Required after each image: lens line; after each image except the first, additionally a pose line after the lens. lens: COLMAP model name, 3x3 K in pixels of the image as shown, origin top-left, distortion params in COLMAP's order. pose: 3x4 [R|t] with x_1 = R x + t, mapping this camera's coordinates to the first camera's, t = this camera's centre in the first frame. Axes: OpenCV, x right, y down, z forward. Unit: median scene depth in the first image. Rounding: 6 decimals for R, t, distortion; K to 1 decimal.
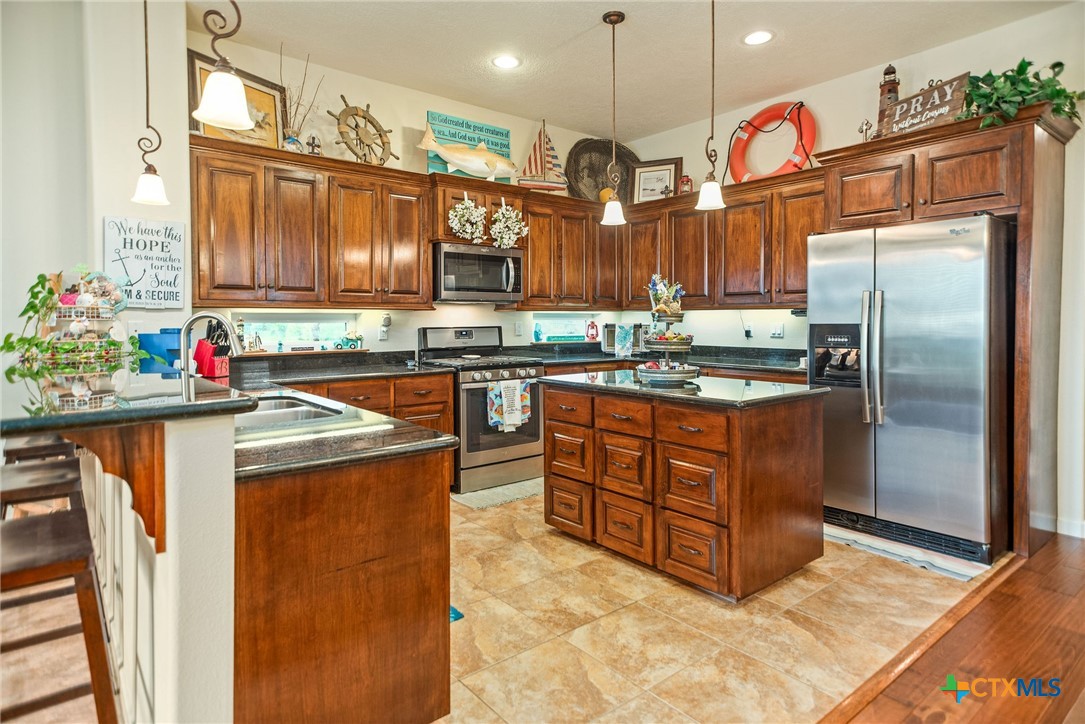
lens RADIAL K [[598.0, 0, 545.5], [0, 598.0, 328.9], [0, 0, 1]] dist [0.023255, 0.000830]
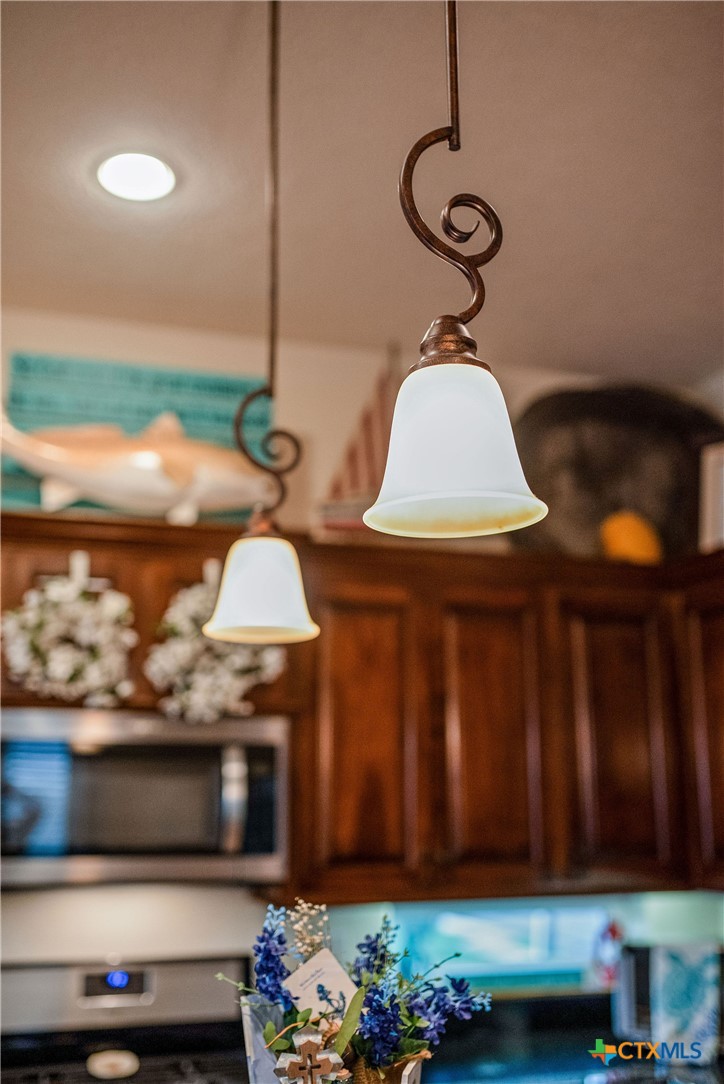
lens RADIAL K [[1156.3, 0, 362.3], [0, 1156.3, 544.4], [0, 0, 1]] dist [-0.065632, 0.000000]
pose [[0.934348, -0.084317, -0.346243, 0.283703], [-0.004509, 0.968731, -0.248073, -0.087398], [0.356333, 0.233348, 0.904752, 0.548154]]
